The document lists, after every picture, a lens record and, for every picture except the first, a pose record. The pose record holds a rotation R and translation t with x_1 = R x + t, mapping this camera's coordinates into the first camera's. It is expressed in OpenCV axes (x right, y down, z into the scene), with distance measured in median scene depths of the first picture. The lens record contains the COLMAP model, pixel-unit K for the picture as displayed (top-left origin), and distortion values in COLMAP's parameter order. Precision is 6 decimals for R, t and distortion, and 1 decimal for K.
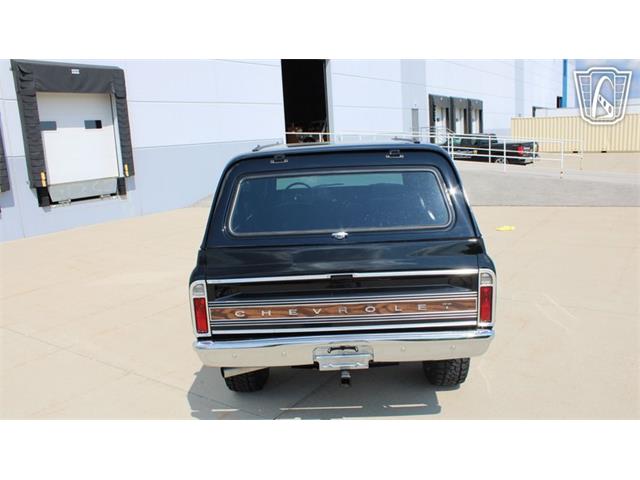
lens RADIAL K [[540.5, 0, 320.0], [0, 540.5, 240.0], [0, 0, 1]] dist [-0.174279, 0.168915]
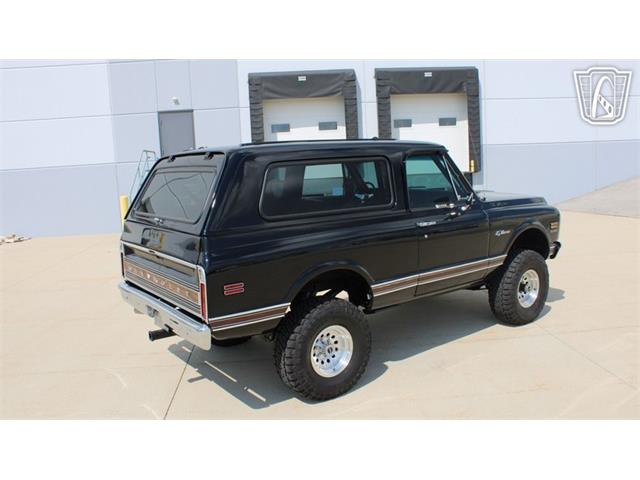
lens RADIAL K [[543.2, 0, 320.0], [0, 543.2, 240.0], [0, 0, 1]] dist [-0.177050, 0.179010]
pose [[0.623987, 0.136966, -0.769338, 1.172518], [-0.130695, 0.988944, 0.070060, -0.094356], [0.770428, 0.056832, 0.634989, 0.468539]]
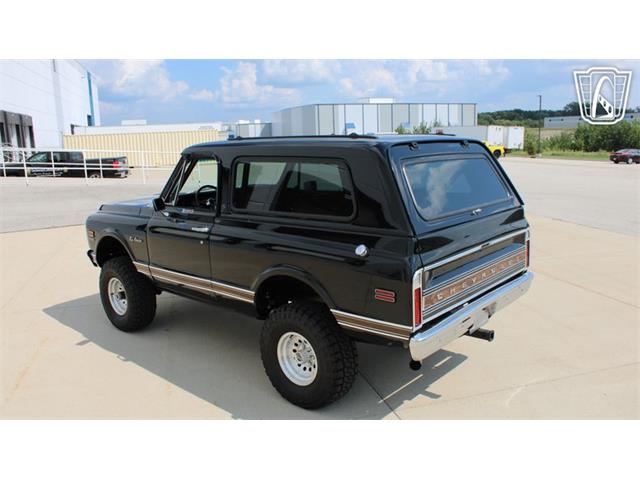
lens RADIAL K [[540.5, 0, 320.0], [0, 540.5, 240.0], [0, 0, 1]] dist [-0.174279, 0.168915]
pose [[0.640309, -0.114187, 0.759582, -0.996319], [0.142061, 0.989433, 0.028986, -0.027202], [-0.754866, 0.089347, 0.649765, 0.484688]]
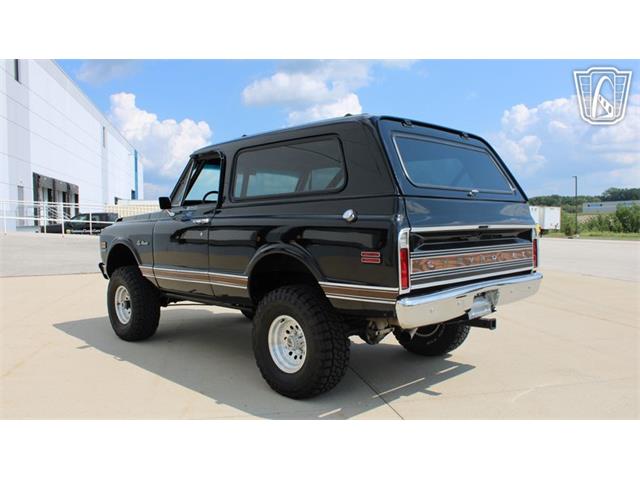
lens RADIAL K [[540.5, 0, 320.0], [0, 540.5, 240.0], [0, 0, 1]] dist [-0.174279, 0.168915]
pose [[0.692196, 0.016983, 0.721510, -0.937472], [0.115458, 0.984241, -0.133934, 0.190847], [-0.712414, 0.176012, 0.679327, 0.457531]]
